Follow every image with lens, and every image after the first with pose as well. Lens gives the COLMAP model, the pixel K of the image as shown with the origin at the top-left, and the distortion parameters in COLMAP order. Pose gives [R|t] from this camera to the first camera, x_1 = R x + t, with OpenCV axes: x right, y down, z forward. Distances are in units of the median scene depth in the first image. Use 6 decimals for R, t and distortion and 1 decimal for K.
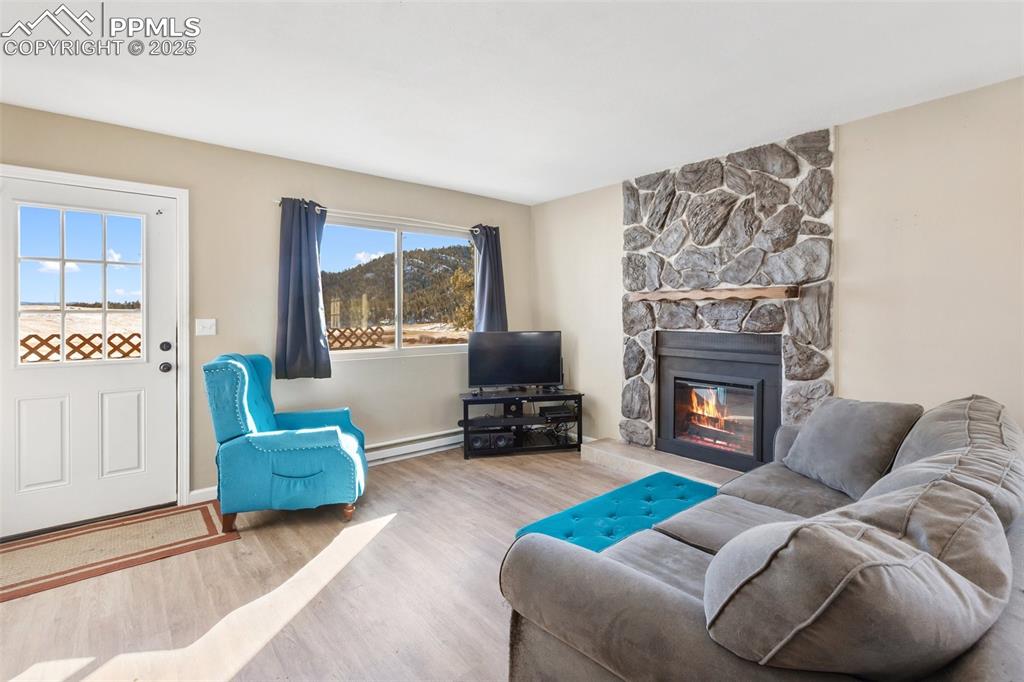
lens RADIAL K [[464.1, 0, 522.4], [0, 464.1, 317.2], [0, 0, 1]] dist [0.003257, 0.000730]
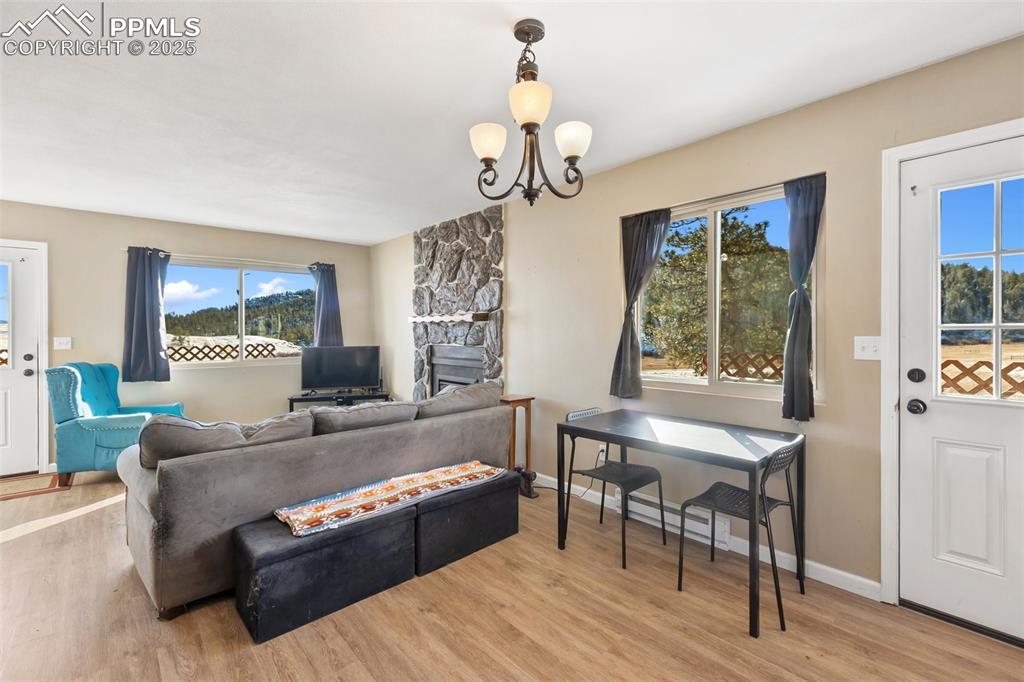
lens RADIAL K [[464.1, 0, 533.1], [0, 464.1, 334.8], [0, 0, 1]] dist [0.003257, 0.000730]
pose [[0.999433, -0.003118, 0.033511, 0.592501], [0.003125, 0.999995, -0.000153, 0.000567], [-0.033511, 0.000257, 0.999438, -0.373371]]
